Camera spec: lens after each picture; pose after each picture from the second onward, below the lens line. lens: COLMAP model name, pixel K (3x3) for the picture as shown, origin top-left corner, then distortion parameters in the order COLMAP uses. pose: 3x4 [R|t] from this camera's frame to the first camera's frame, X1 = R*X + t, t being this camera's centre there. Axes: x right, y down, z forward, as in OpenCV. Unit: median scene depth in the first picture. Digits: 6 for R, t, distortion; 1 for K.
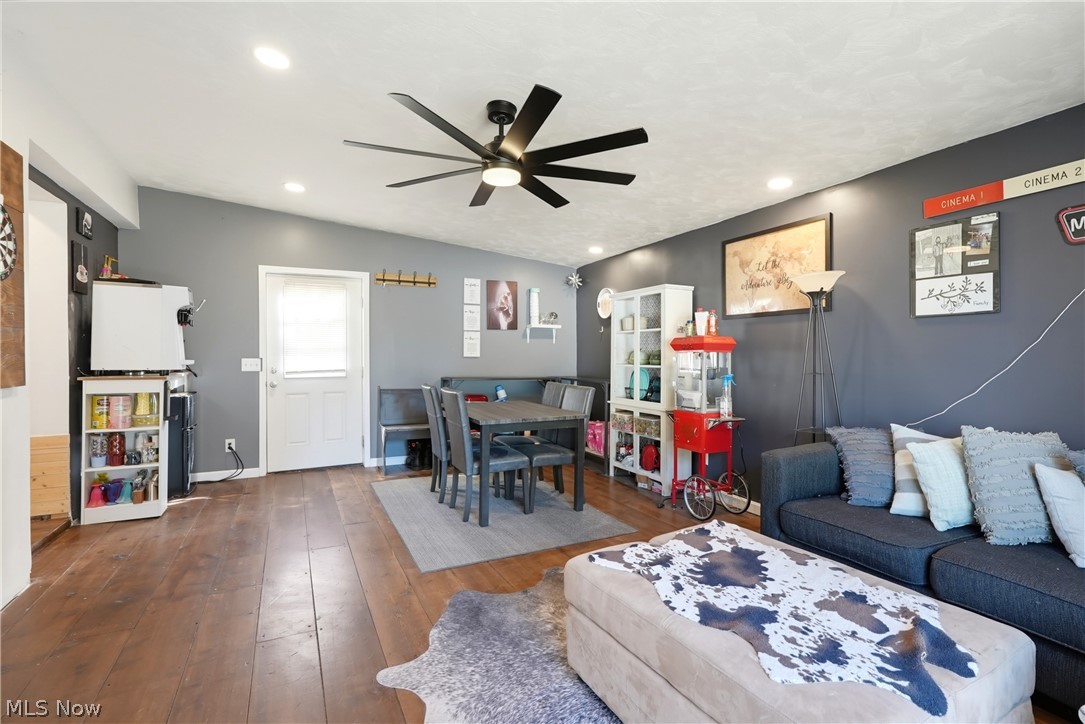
lens RADIAL K [[491.1, 0, 543.8], [0, 491.1, 356.8], [0, 0, 1]] dist [-0.007662, 0.002556]
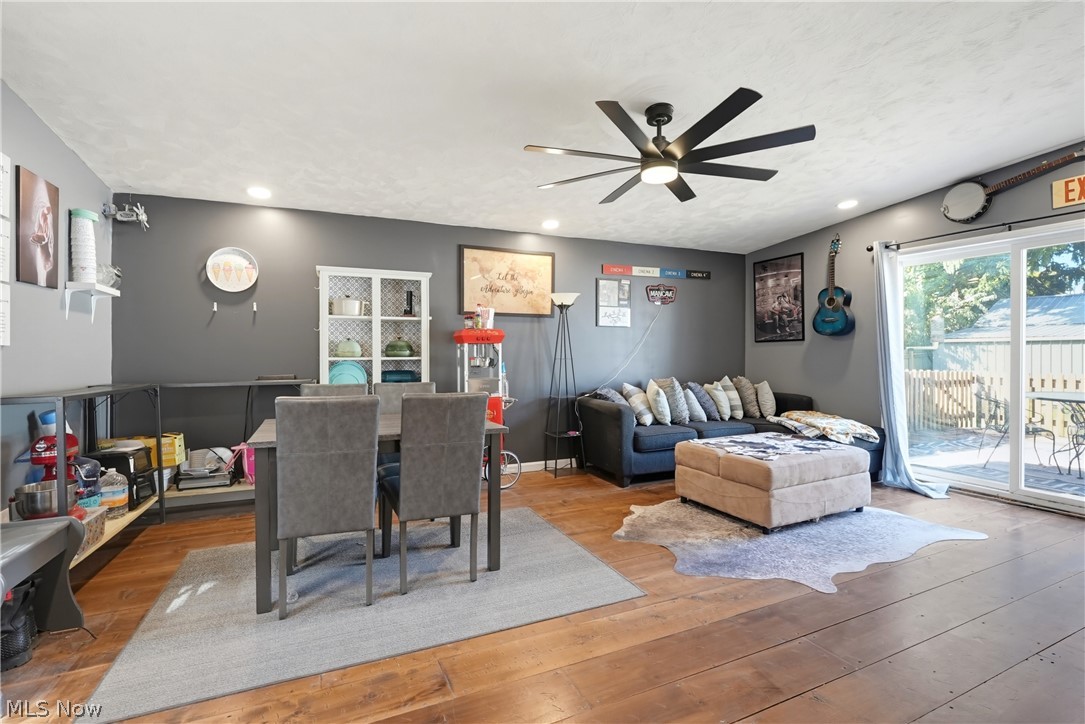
lens RADIAL K [[491.1, 0, 547.3], [0, 491.1, 357.4], [0, 0, 1]] dist [-0.007662, 0.002556]
pose [[0.046106, -0.005069, 0.998924, -1.057435], [0.008826, 0.999950, 0.004667, 0.024005], [-0.998898, 0.008601, 0.046149, 1.081951]]
